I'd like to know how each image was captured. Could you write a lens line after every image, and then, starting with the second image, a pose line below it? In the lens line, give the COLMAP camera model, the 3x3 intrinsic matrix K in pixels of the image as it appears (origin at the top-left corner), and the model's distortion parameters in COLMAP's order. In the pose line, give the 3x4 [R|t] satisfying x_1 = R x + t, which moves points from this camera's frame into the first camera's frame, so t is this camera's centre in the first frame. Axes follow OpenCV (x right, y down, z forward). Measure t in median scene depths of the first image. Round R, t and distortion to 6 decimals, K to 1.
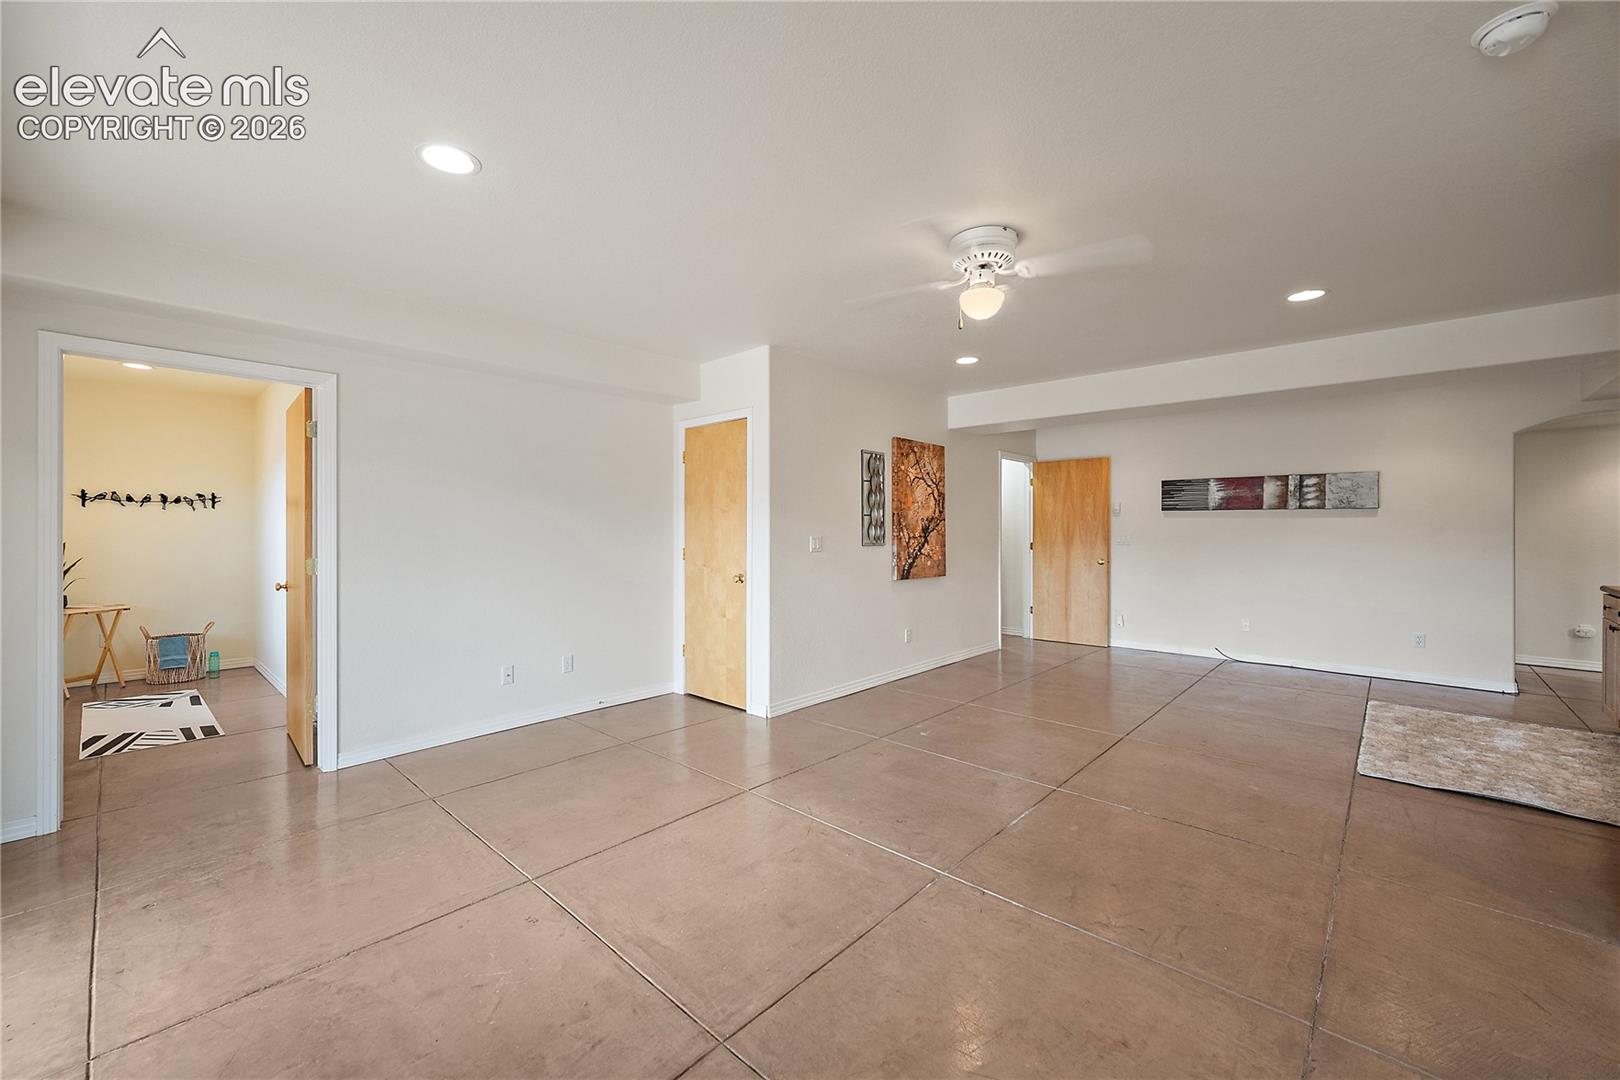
lens RADIAL K [[635.4, 0, 817.1], [0, 635.4, 532.1], [0, 0, 1]] dist [-0.004732, -0.000029]
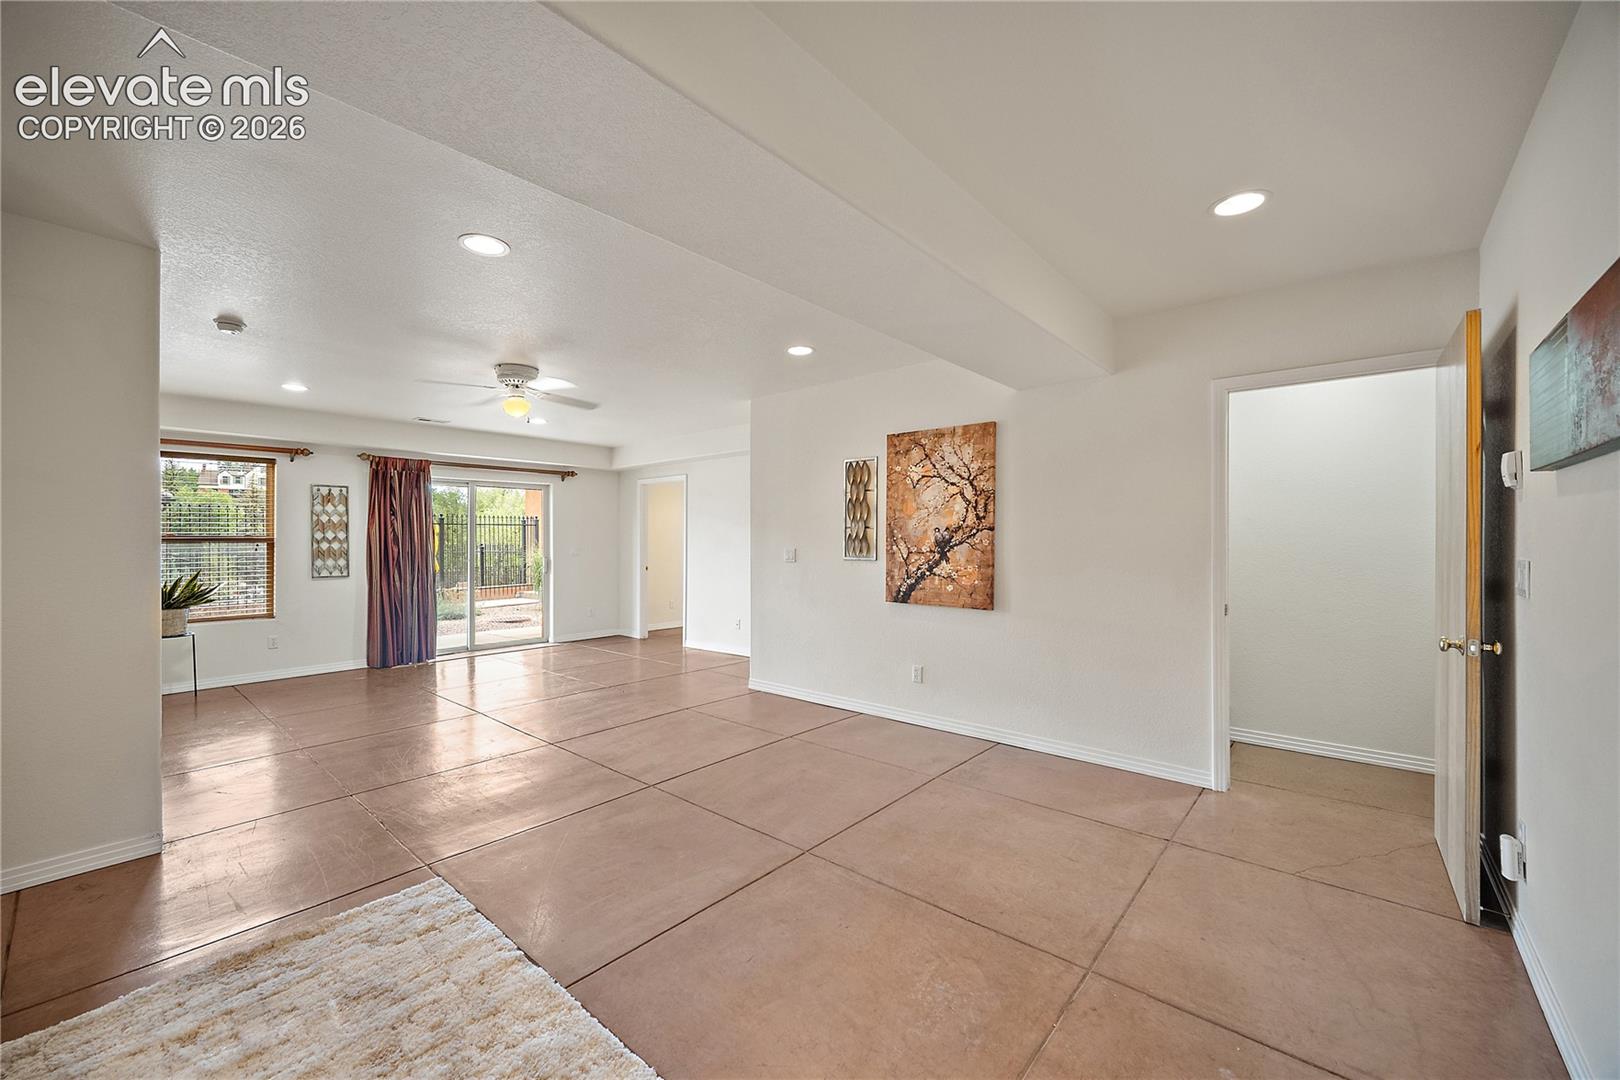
lens RADIAL K [[635.4, 0, 810.8], [0, 635.4, 540.3], [0, 0, 1]] dist [-0.004732, -0.000029]
pose [[0.024315, -0.001181, -0.999704, 0.939819], [-0.004183, 0.999990, -0.001283, -0.005248], [0.999696, 0.004213, 0.024310, 0.839280]]
